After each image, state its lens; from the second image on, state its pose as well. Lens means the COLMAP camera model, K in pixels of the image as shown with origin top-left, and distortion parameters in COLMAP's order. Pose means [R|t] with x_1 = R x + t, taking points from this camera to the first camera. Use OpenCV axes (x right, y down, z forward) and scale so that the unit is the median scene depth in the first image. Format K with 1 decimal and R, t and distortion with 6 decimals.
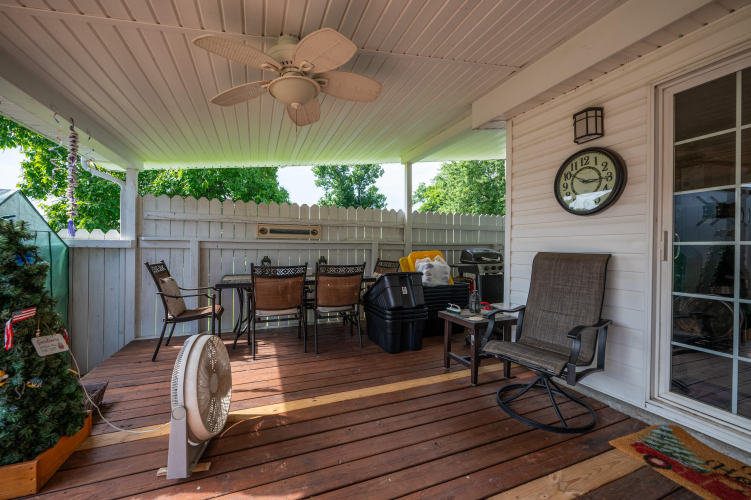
lens RADIAL K [[294.3, 0, 372.4], [0, 294.3, 252.1], [0, 0, 1]] dist [-0.013550, 0.001373]
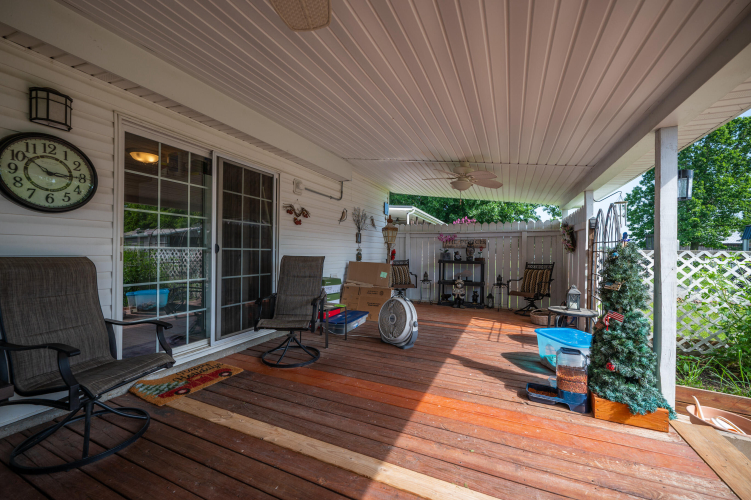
lens RADIAL K [[294.3, 0, 374.5], [0, 294.3, 249.3], [0, 0, 1]] dist [-0.013550, 0.001373]
pose [[-0.691425, -0.011976, 0.722349, -0.562317], [-0.006262, 0.999924, 0.010584, -0.032413], [-0.722421, 0.002795, -0.691448, 0.915891]]
